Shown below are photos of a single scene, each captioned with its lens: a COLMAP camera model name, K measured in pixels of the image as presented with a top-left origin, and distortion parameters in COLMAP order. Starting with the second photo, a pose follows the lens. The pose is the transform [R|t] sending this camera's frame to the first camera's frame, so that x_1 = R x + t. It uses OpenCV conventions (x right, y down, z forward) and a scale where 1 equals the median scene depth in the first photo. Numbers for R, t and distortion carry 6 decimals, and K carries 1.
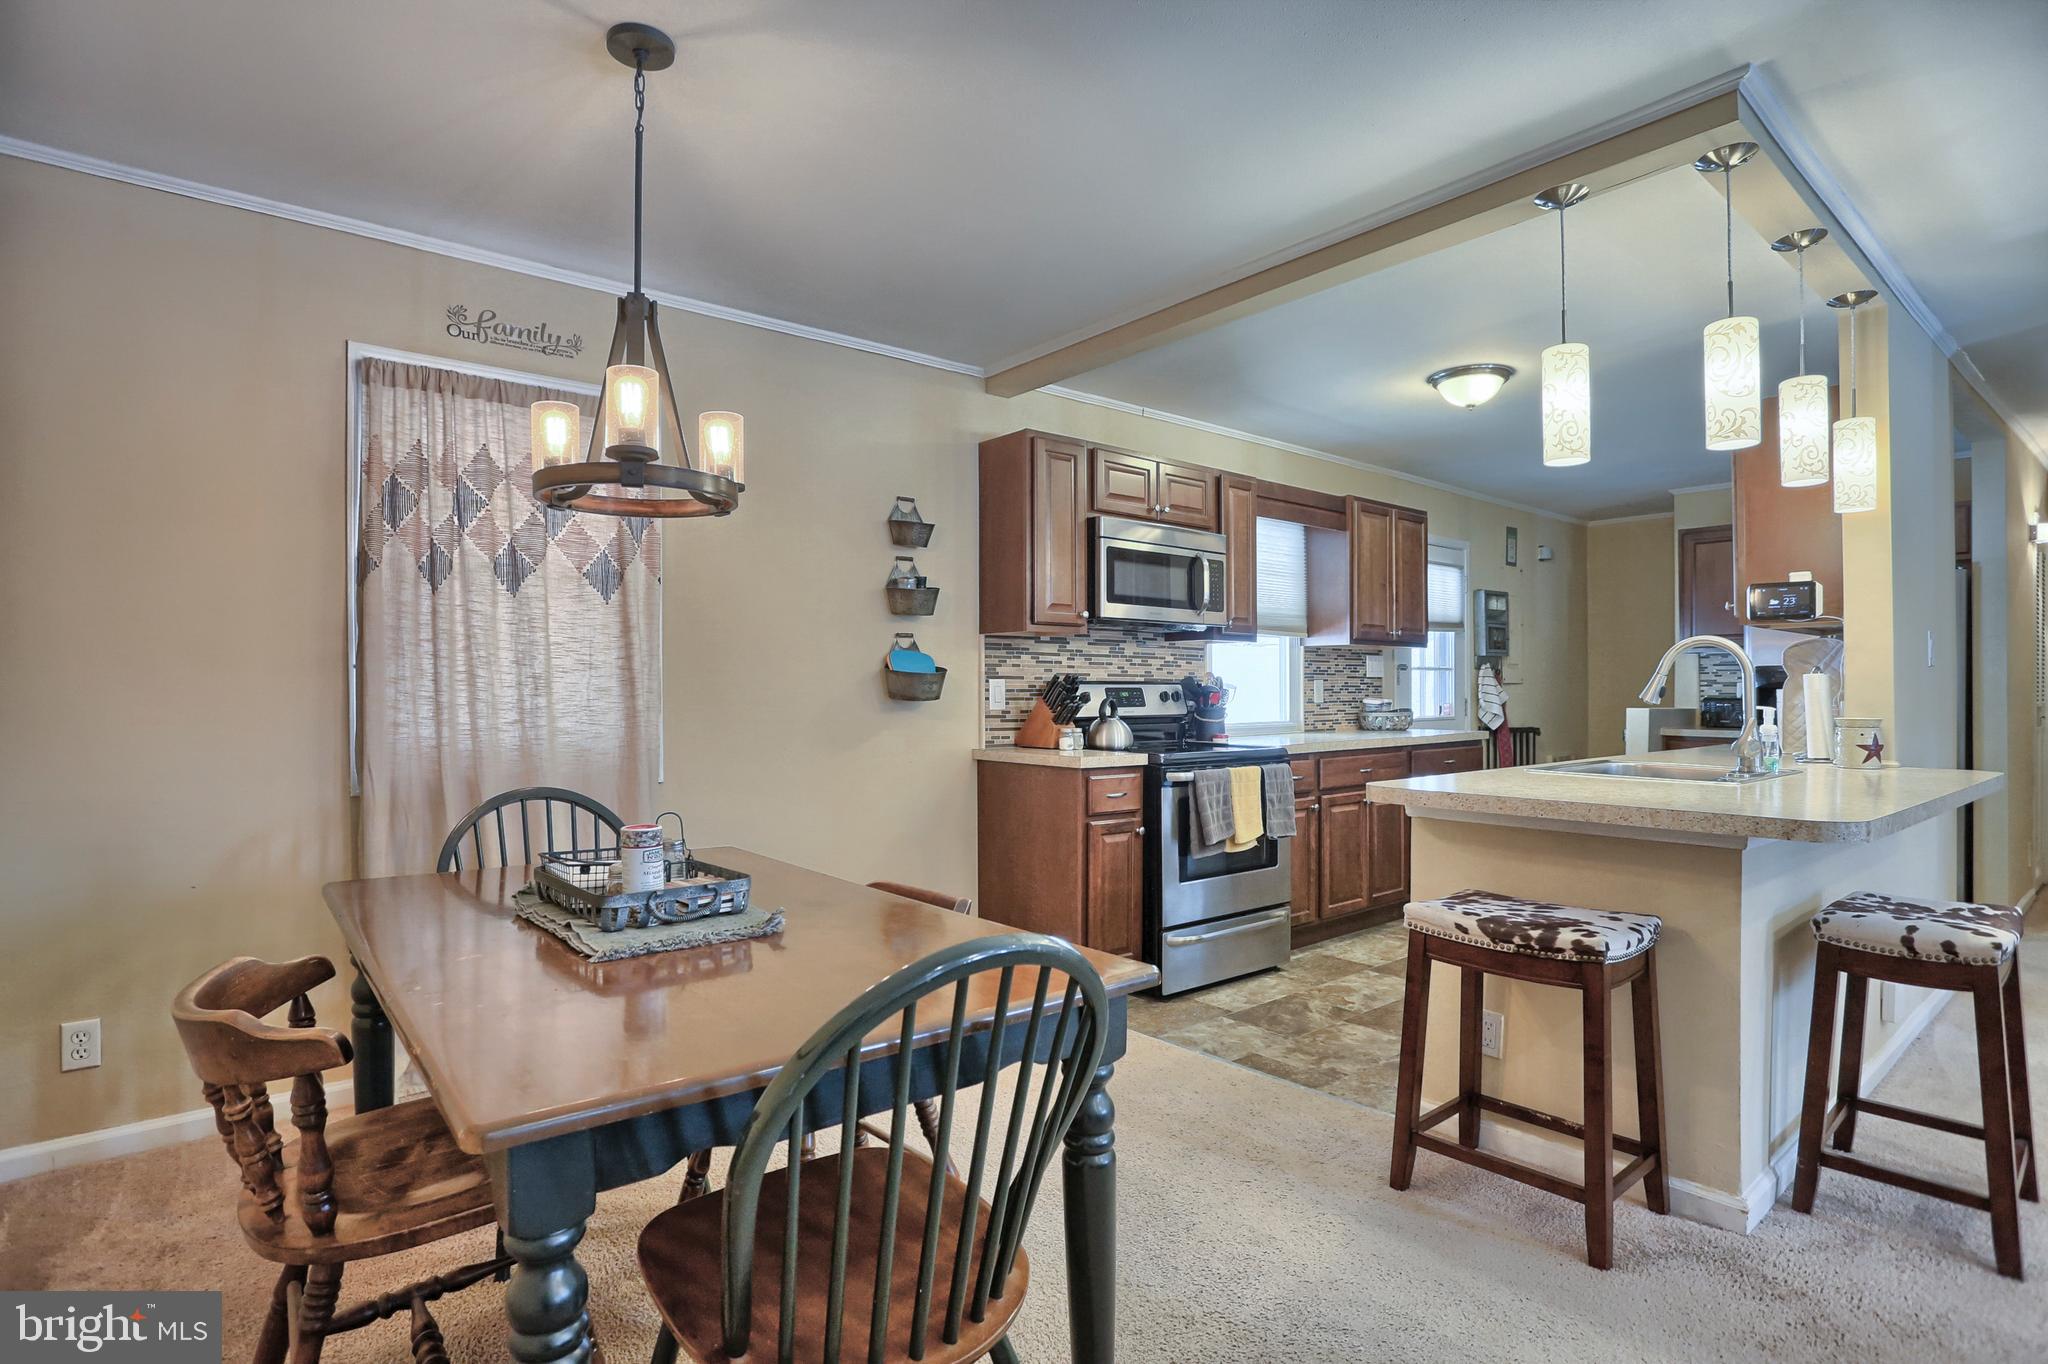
lens RADIAL K [[1035.6, 0, 1013.9], [0, 1035.6, 680.6], [0, 0, 1]] dist [-0.052446, 0.020744]
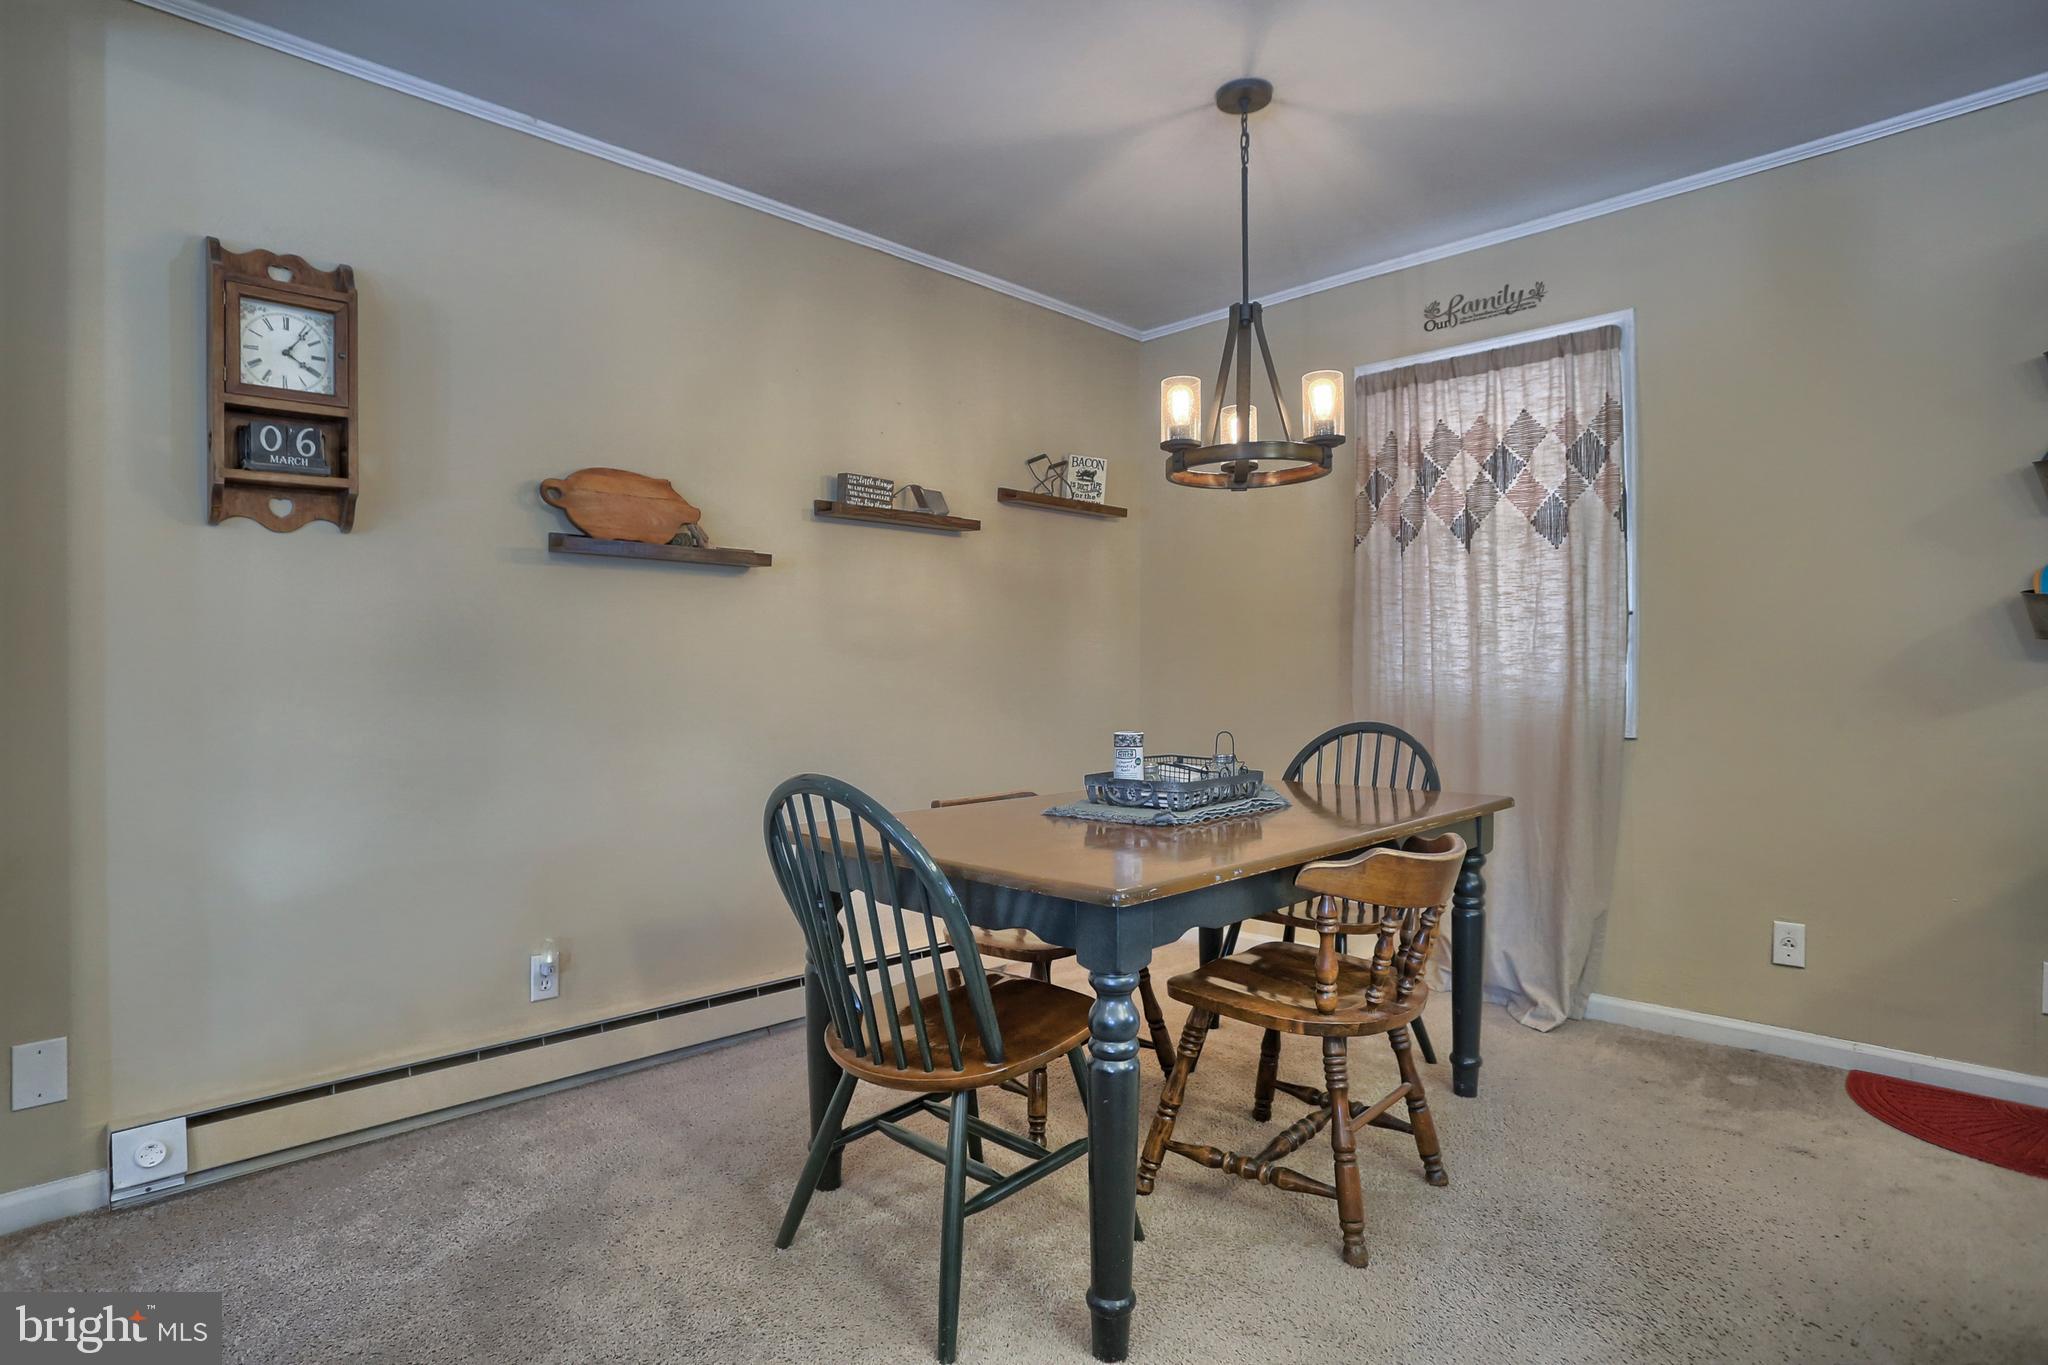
lens RADIAL K [[1035.6, 0, 998.1], [0, 1035.6, 680.6], [0, 0, 1]] dist [-0.052446, 0.020744]
pose [[0.088962, 0.008958, -0.995995, 0.420014], [0.016786, 0.999804, 0.010492, 0.025205], [0.995894, -0.017652, 0.088794, 0.312314]]
